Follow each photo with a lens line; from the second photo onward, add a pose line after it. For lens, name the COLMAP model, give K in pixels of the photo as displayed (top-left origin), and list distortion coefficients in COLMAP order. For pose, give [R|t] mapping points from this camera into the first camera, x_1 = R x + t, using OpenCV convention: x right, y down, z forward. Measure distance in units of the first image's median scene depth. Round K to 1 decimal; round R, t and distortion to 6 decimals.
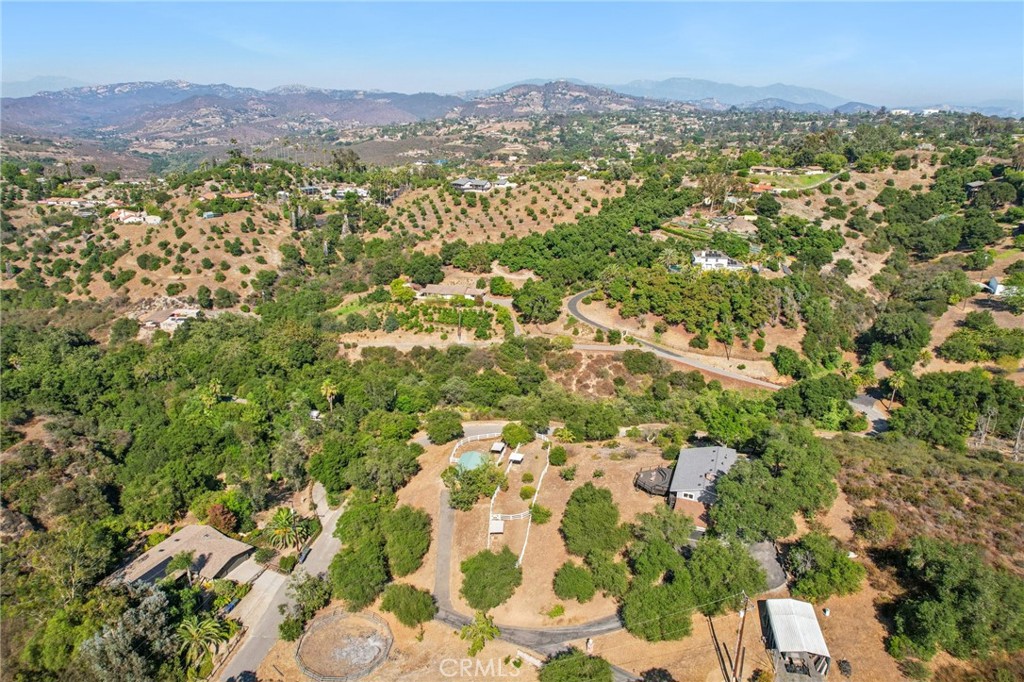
lens RADIAL K [[652.3, 0, 516.9], [0, 652.3, 341.3], [0, 0, 1]] dist [-0.039400, 0.031695]
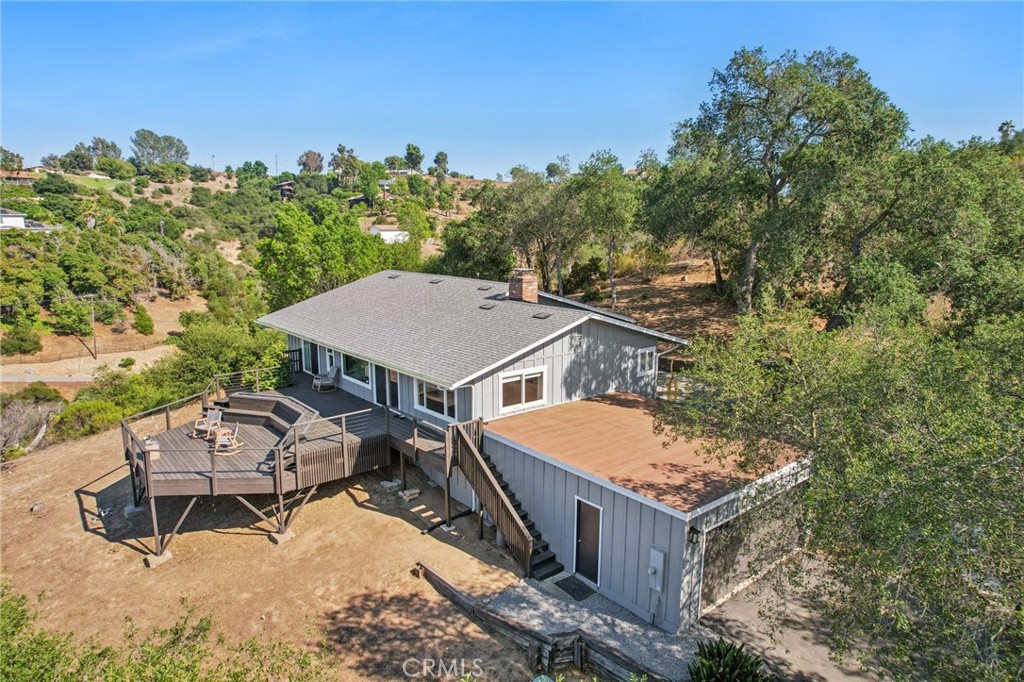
lens RADIAL K [[652.3, 0, 517.9], [0, 652.3, 344.0], [0, 0, 1]] dist [-0.039400, 0.031695]
pose [[0.504181, -0.165392, 0.847613, 0.049311], [0.287472, 0.957657, 0.015870, 0.096781], [-0.814347, 0.235664, 0.530378, 0.391773]]
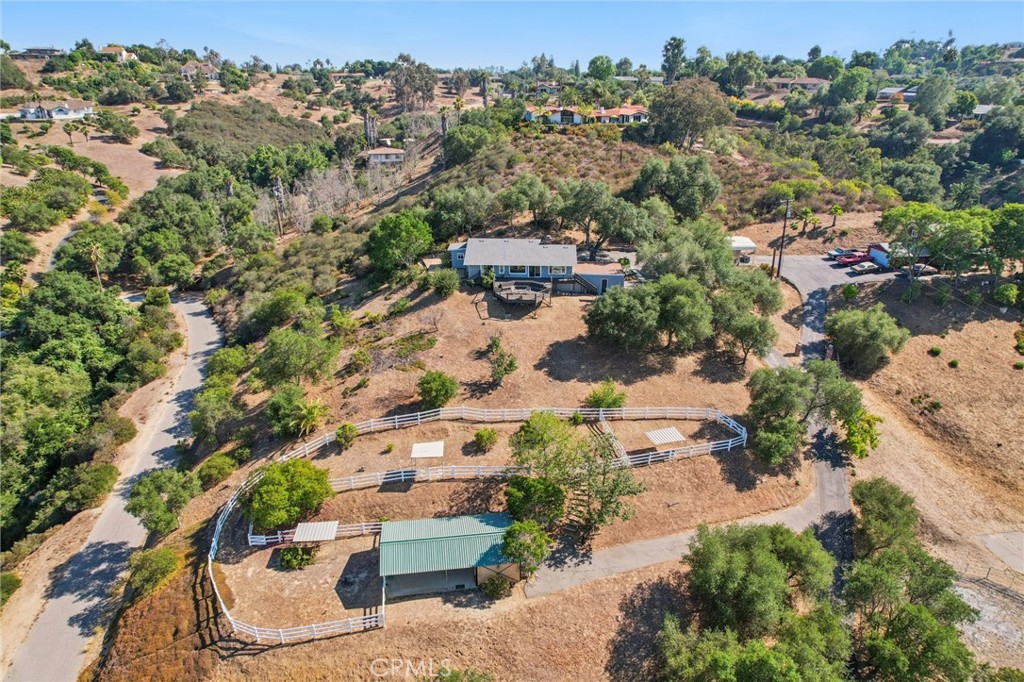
lens RADIAL K [[652.3, 0, 508.0], [0, 652.3, 345.5], [0, 0, 1]] dist [-0.039400, 0.031695]
pose [[-0.307008, -0.383507, 0.871016, -0.201128], [0.312785, 0.823714, 0.472928, -0.040519], [-0.898839, 0.417633, -0.132932, 0.536455]]
